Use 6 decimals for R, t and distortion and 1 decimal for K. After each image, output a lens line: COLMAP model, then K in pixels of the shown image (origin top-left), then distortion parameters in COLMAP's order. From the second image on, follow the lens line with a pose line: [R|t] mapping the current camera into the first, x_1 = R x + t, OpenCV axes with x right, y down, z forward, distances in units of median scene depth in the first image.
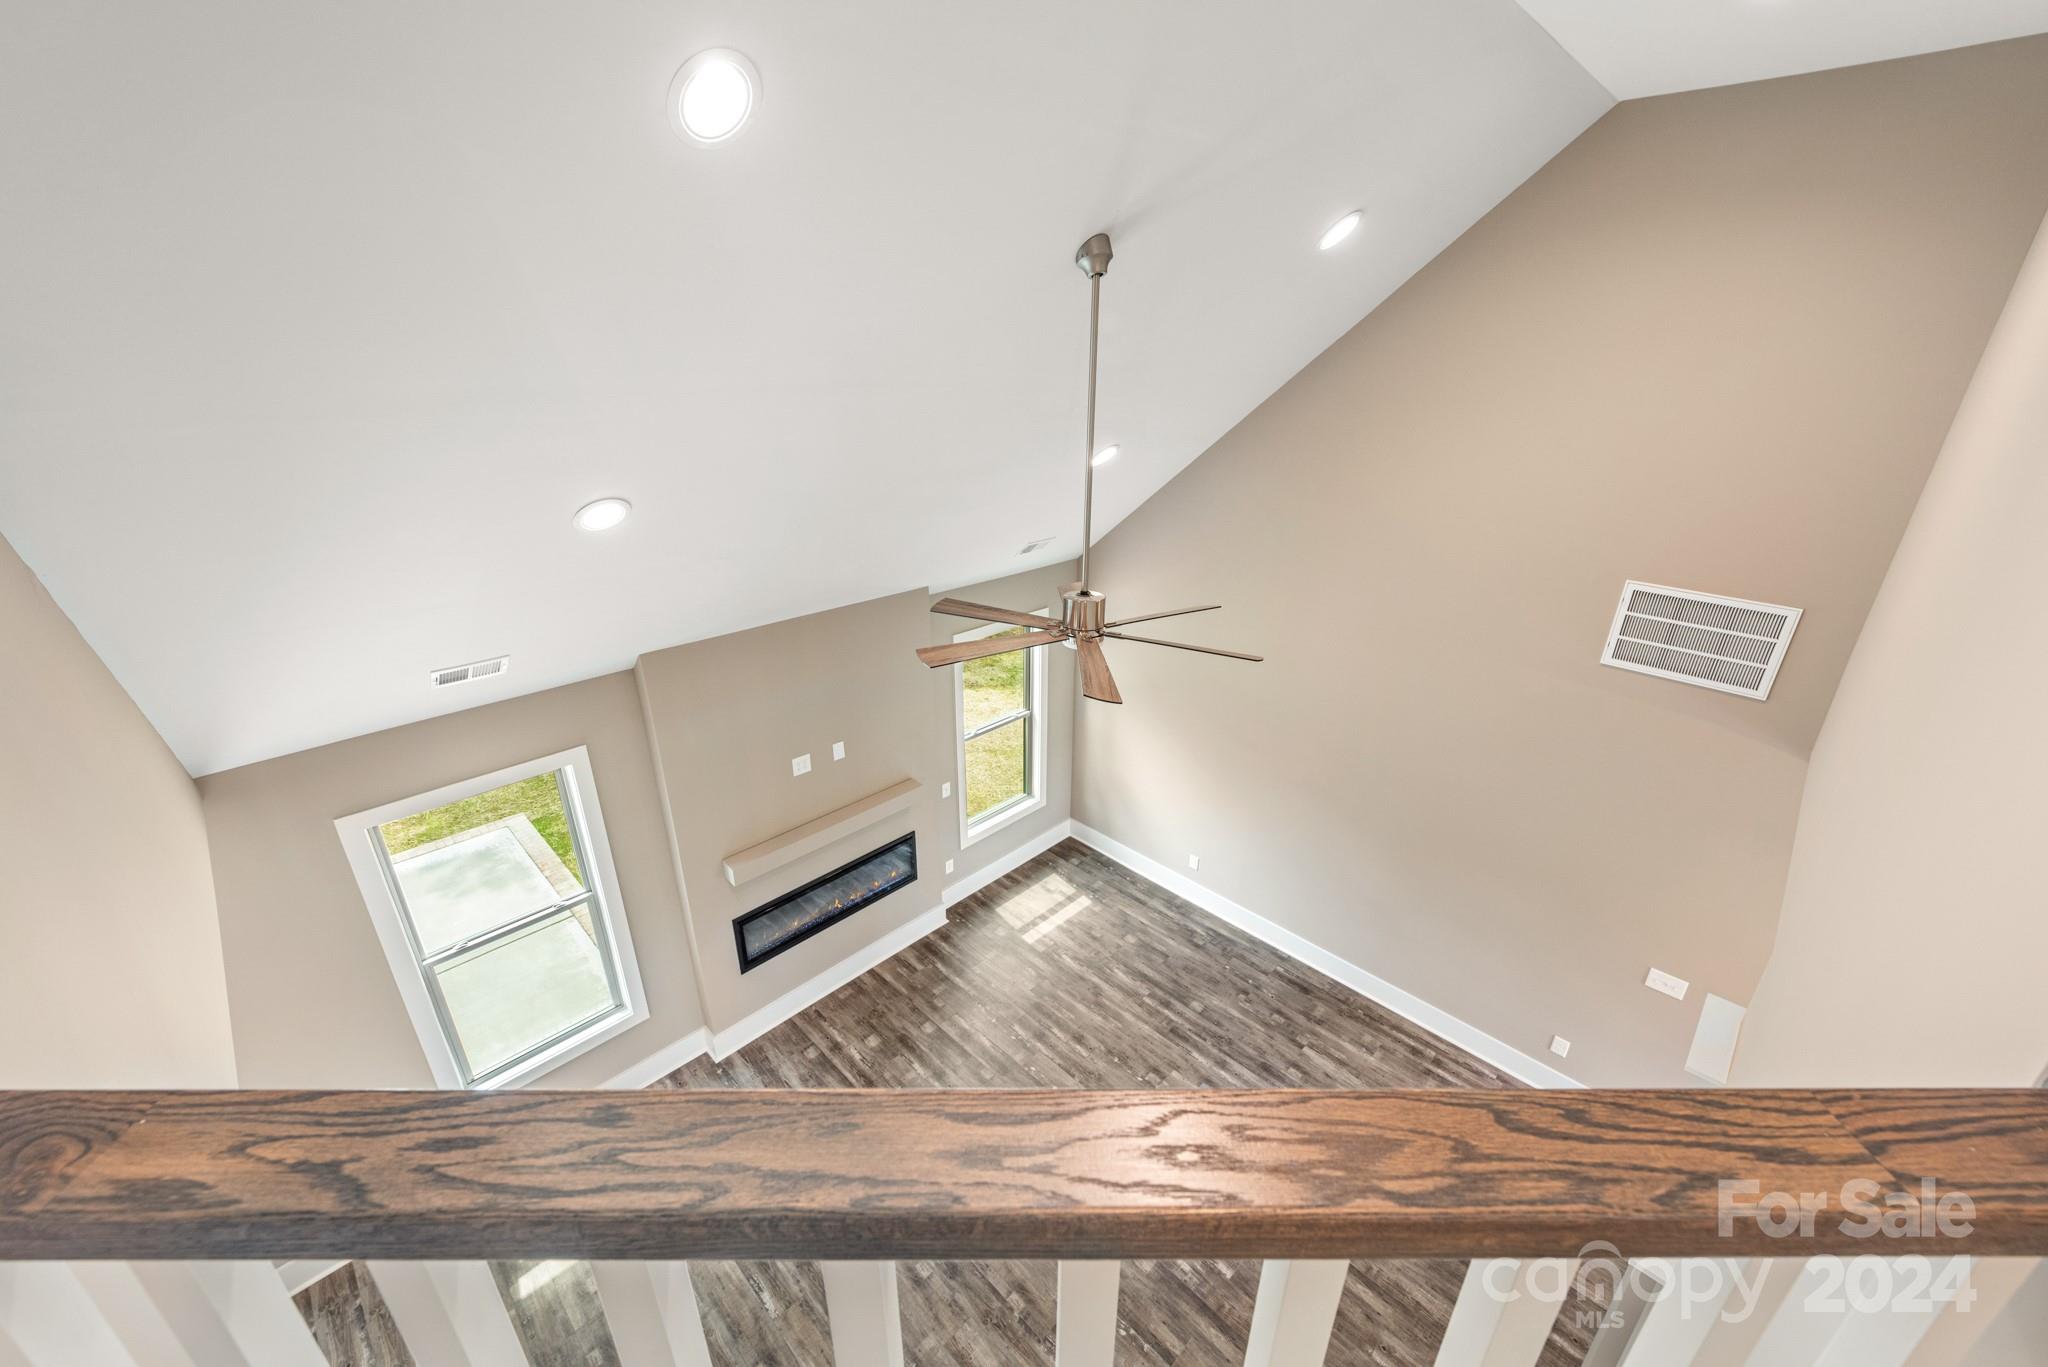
lens RADIAL K [[795.9, 0, 1034.1], [0, 795.9, 686.6], [0, 0, 1]] dist [0.015854, -0.005989]
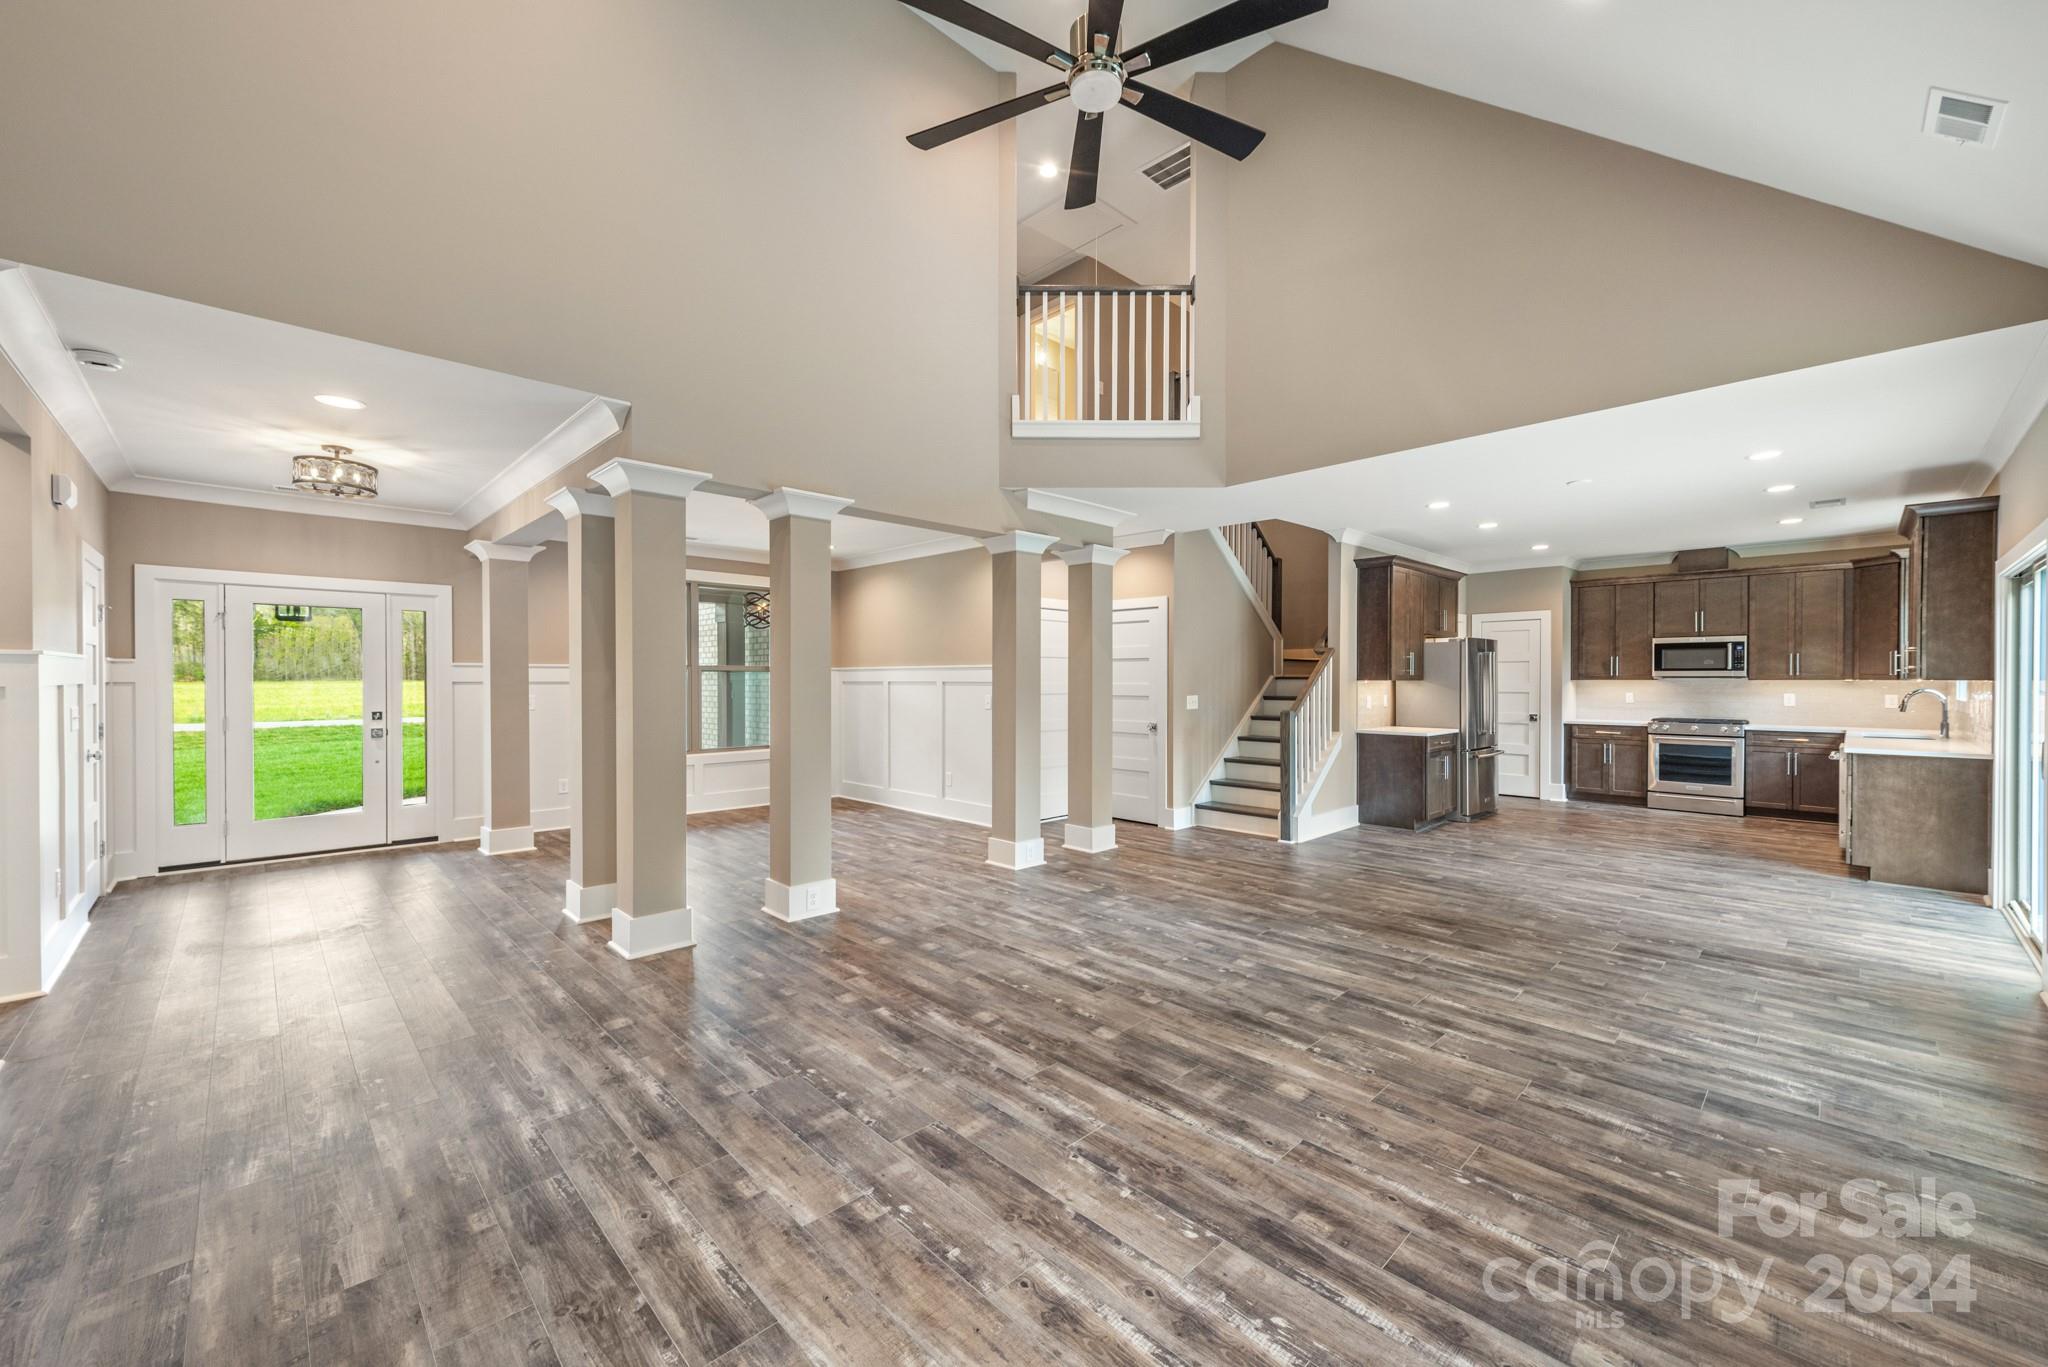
lens RADIAL K [[795.9, 0, 1034.1], [0, 795.9, 686.6], [0, 0, 1]] dist [0.015854, -0.005989]
pose [[-0.999811, -0.008951, 0.017282, 0.063397], [-0.001320, 0.917098, 0.398660, 0.104165], [-0.019417, 0.398561, -0.916936, 1.202743]]
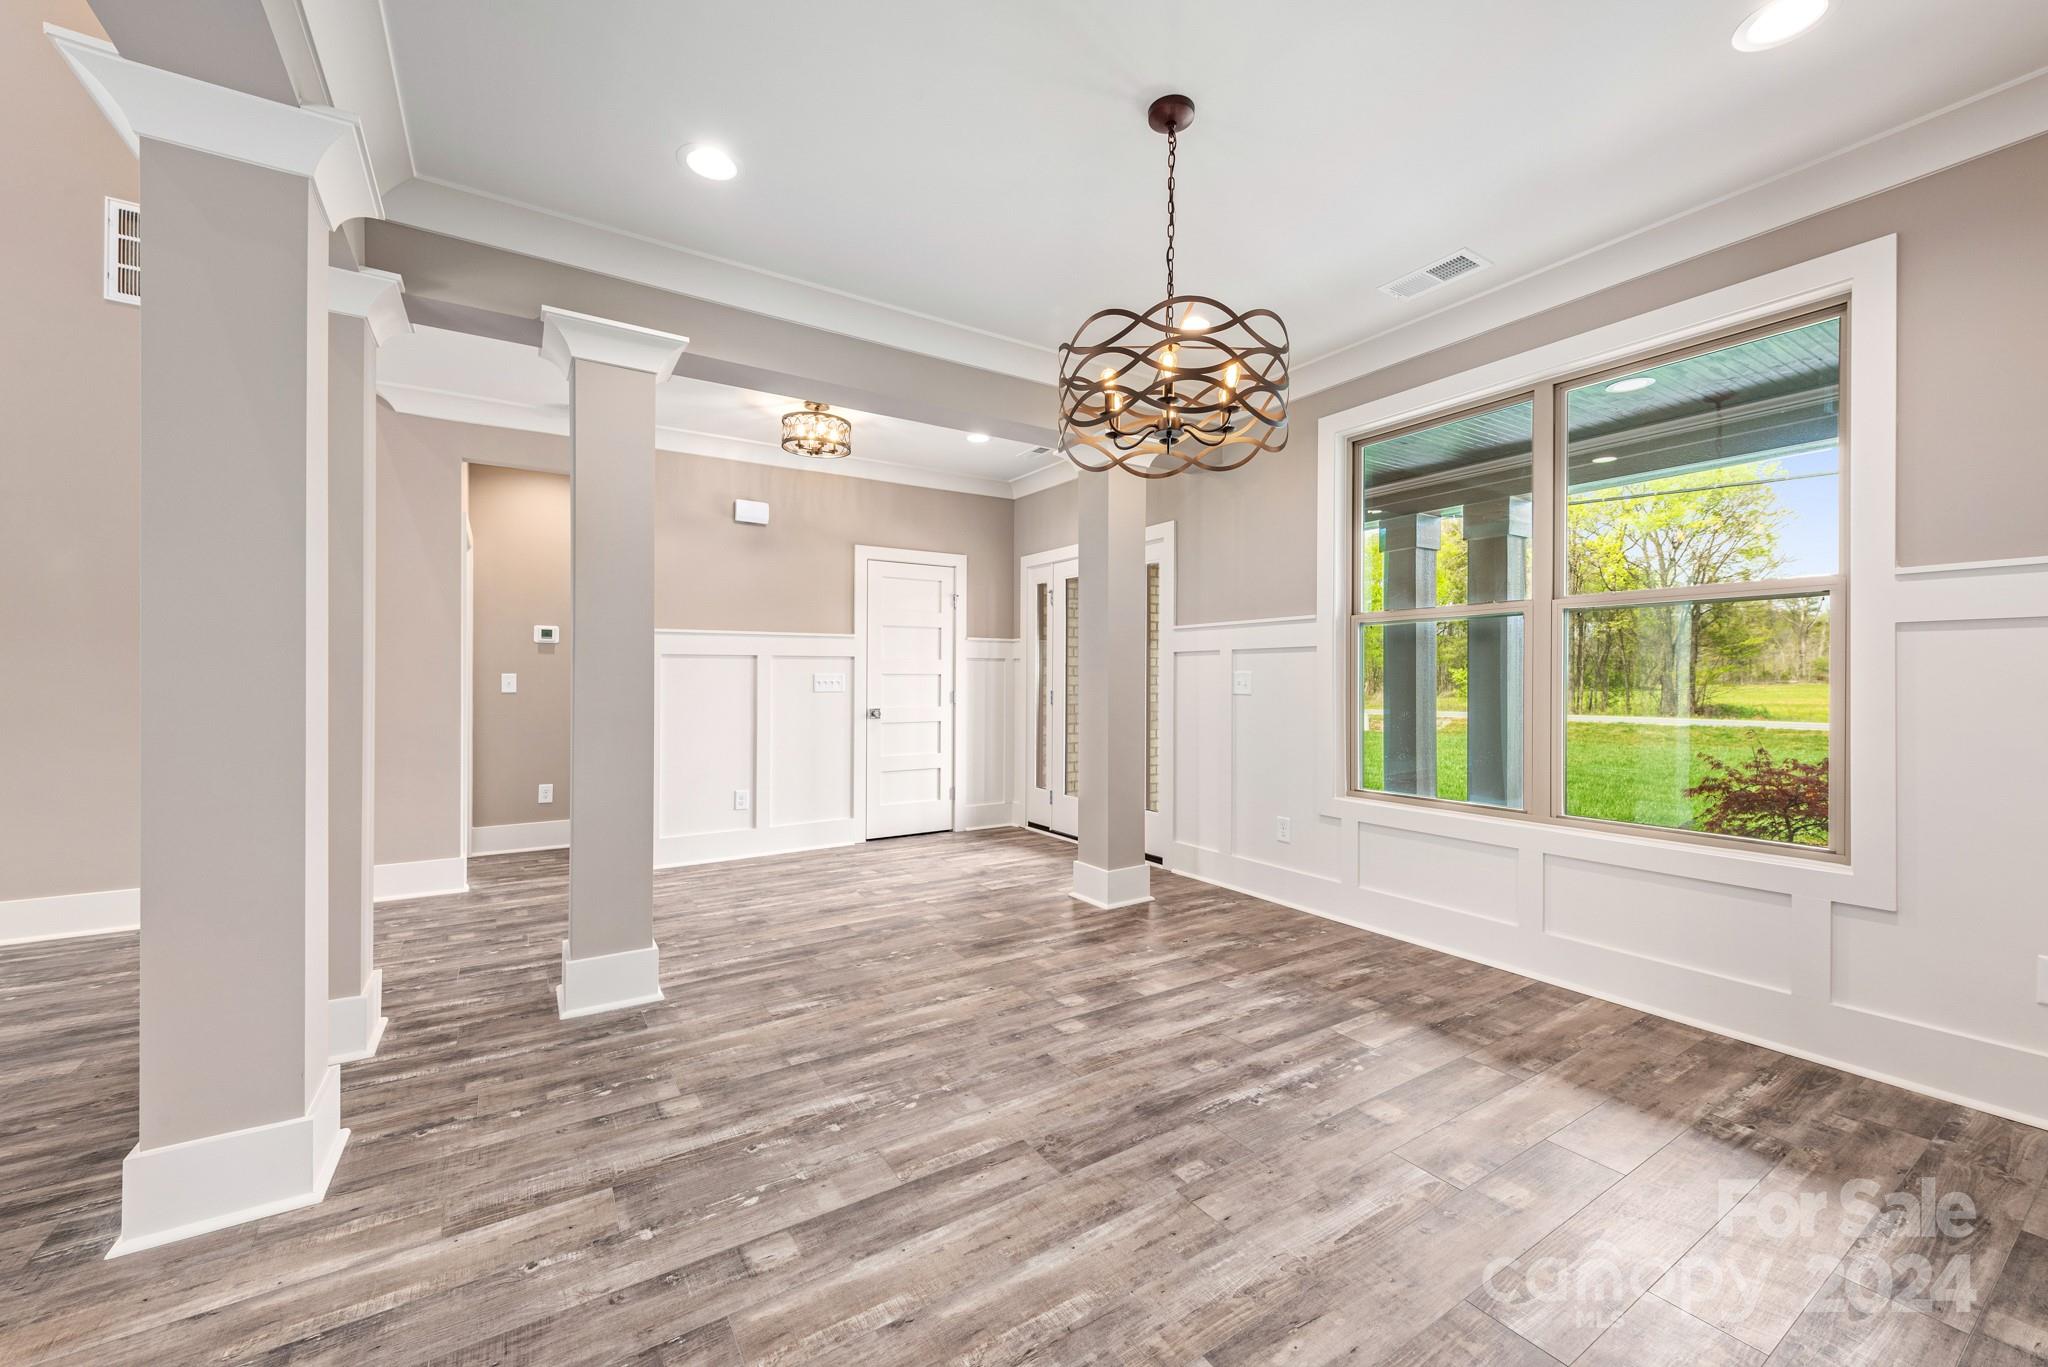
lens RADIAL K [[795.9, 0, 1034.1], [0, 795.9, 686.6], [0, 0, 1]] dist [0.015854, -0.005989]
pose [[0.211326, -0.015694, 0.977290, 0.069116], [0.381462, 0.921903, -0.067682, 0.612308], [-0.899904, 0.387102, 0.200808, 0.093081]]
